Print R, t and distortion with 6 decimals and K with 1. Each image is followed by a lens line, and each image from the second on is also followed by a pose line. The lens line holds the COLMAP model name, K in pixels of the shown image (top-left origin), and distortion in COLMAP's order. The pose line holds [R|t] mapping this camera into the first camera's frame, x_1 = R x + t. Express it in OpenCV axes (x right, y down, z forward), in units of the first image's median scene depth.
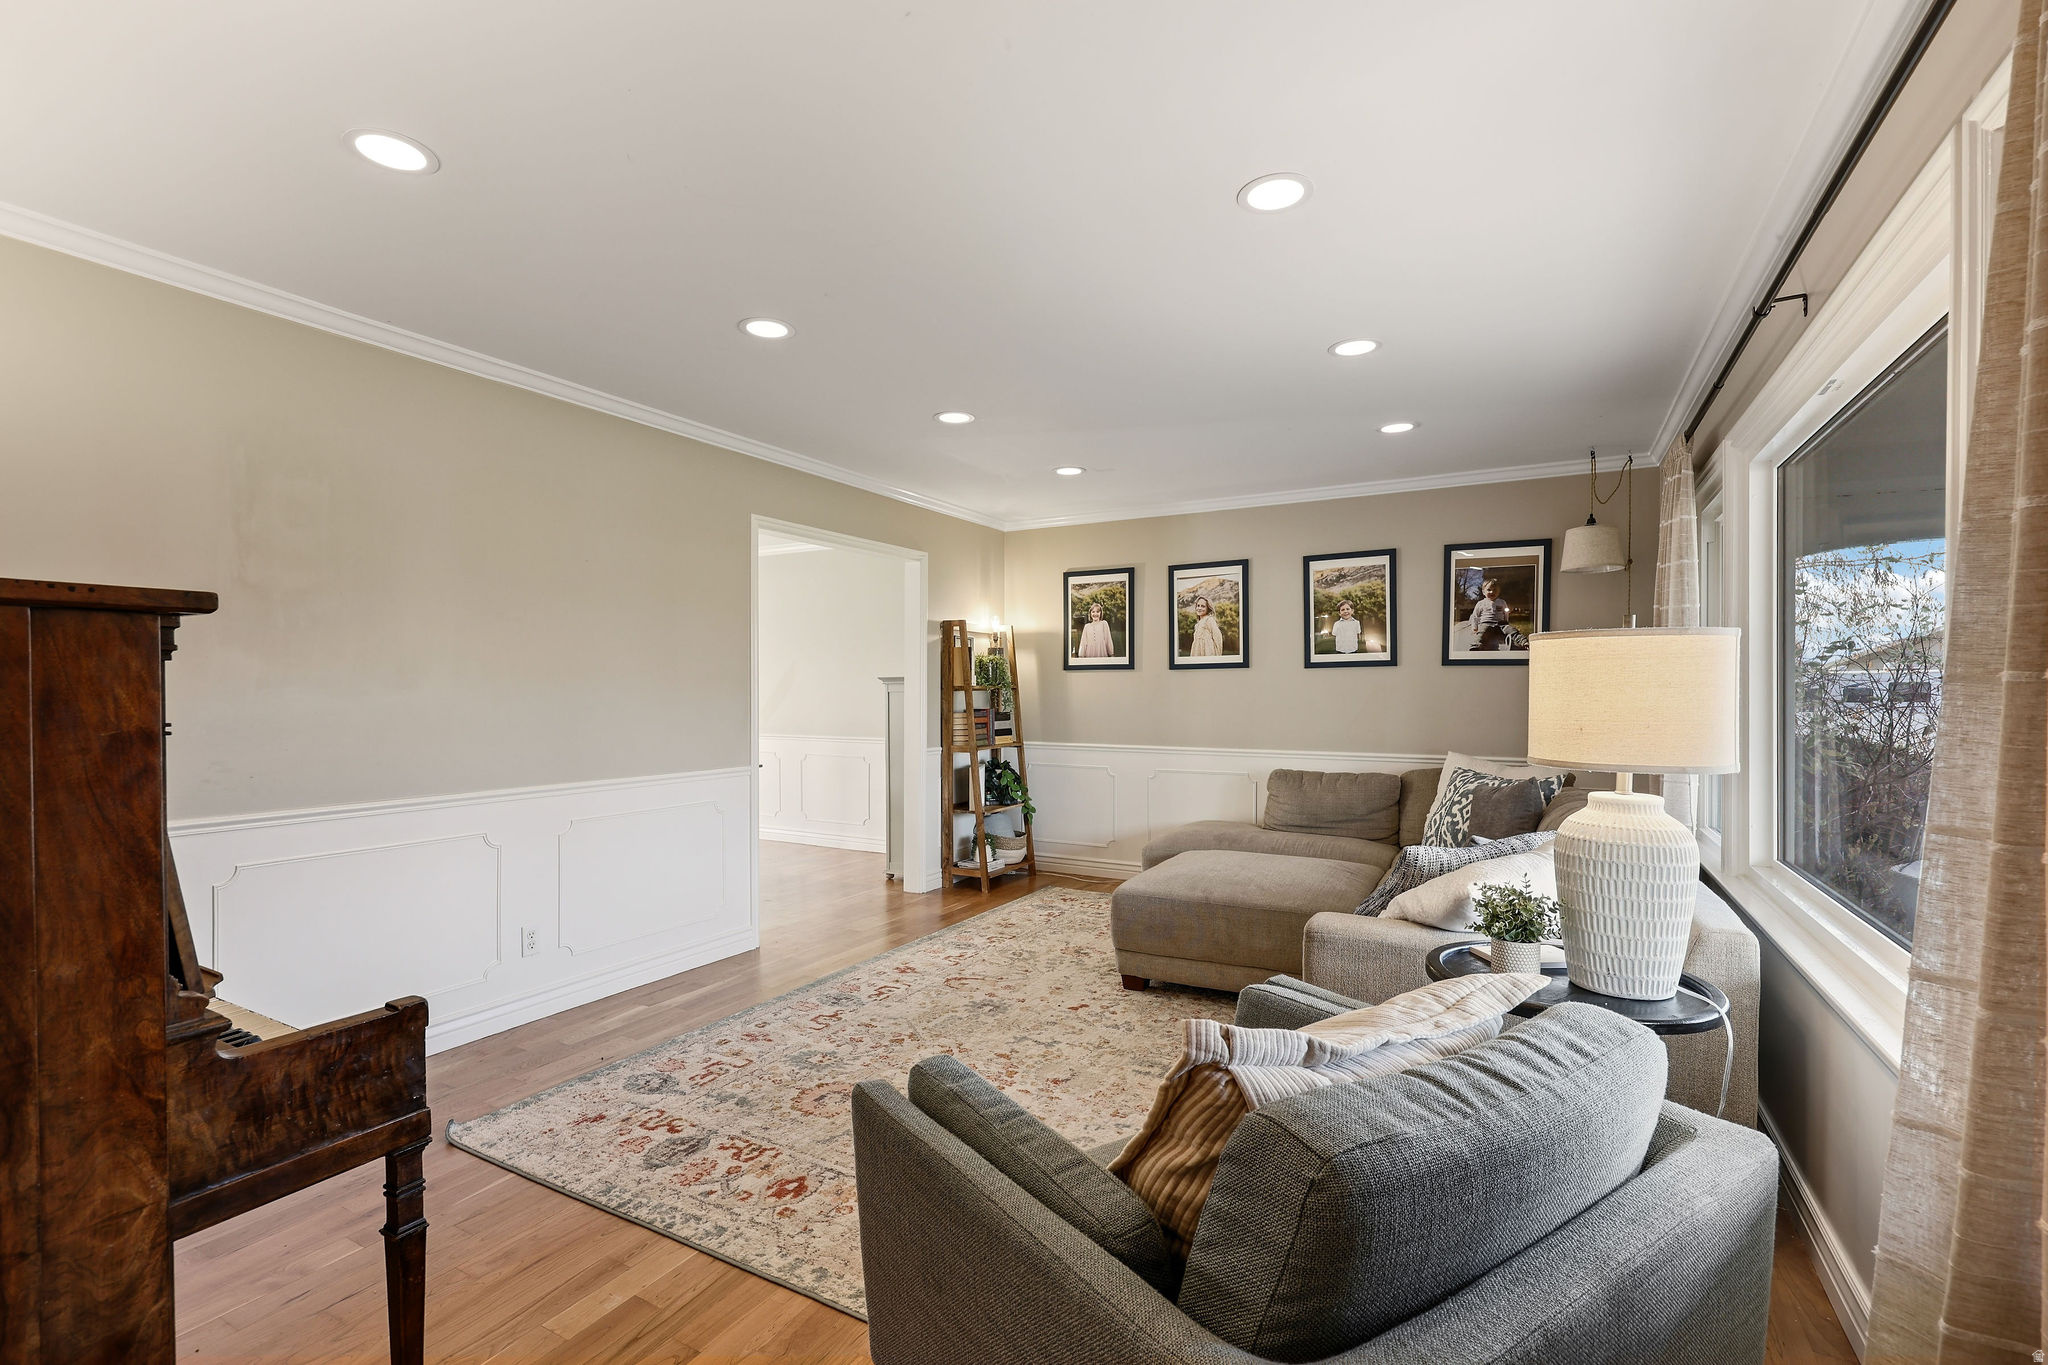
lens RADIAL K [[949.0, 0, 1018.2], [0, 949.0, 692.4], [0, 0, 1]] dist [-0.000491, 0.001349]
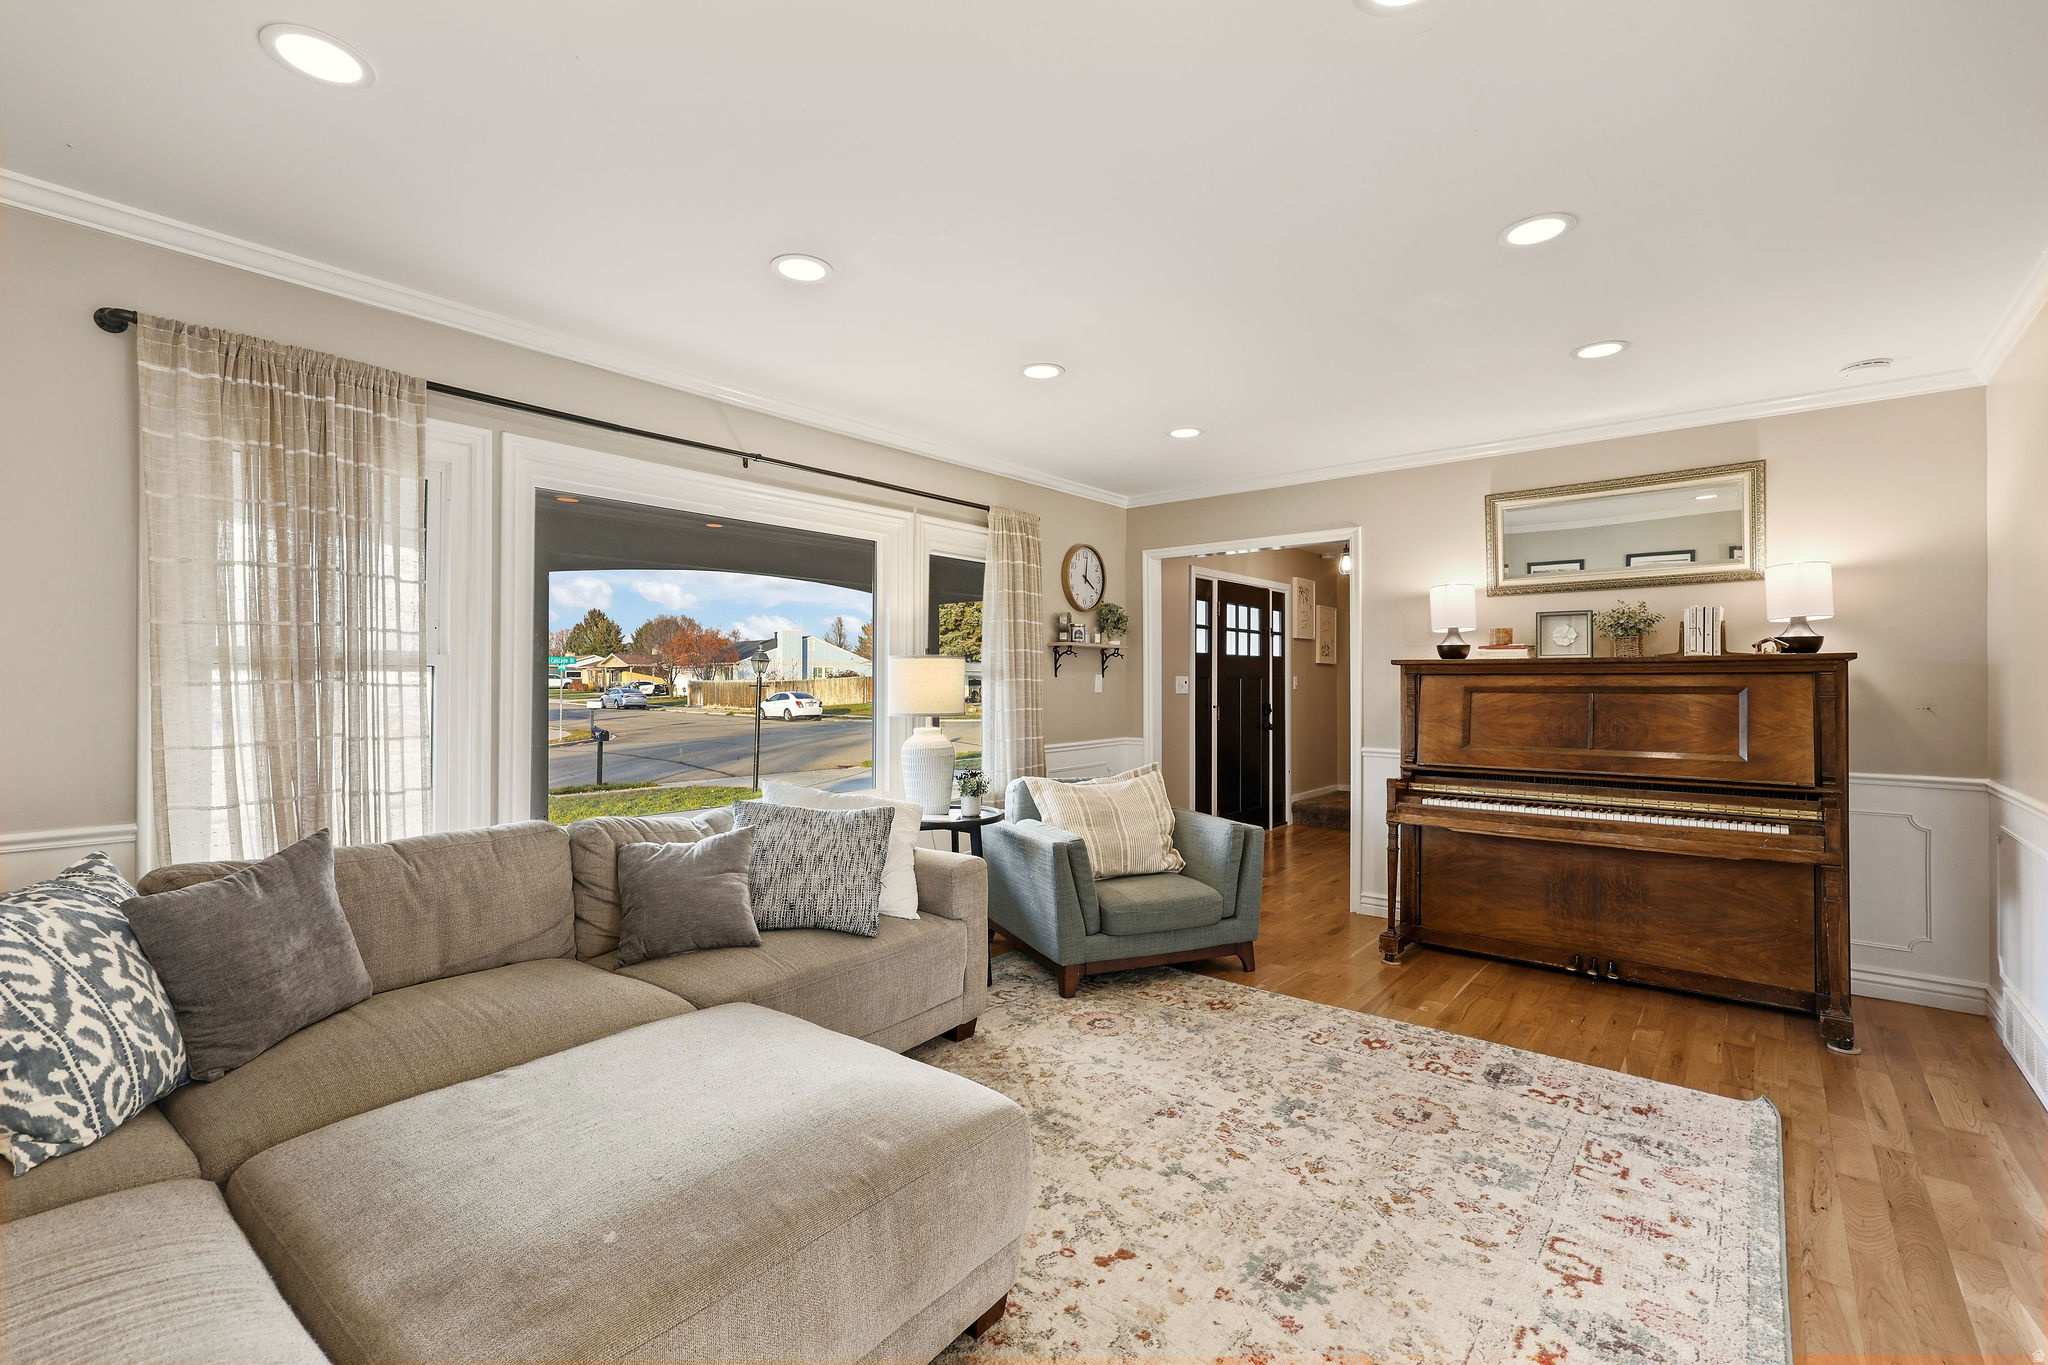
lens RADIAL K [[872.9, 0, 1031.8], [0, 872.9, 684.6], [0, 0, 1]] dist [0.000756, 0.000293]
pose [[-0.986349, -0.003862, 0.164621, 0.032193], [-0.002625, 0.999967, 0.007731, -0.004447], [-0.164646, 0.007193, -0.986327, 1.656414]]
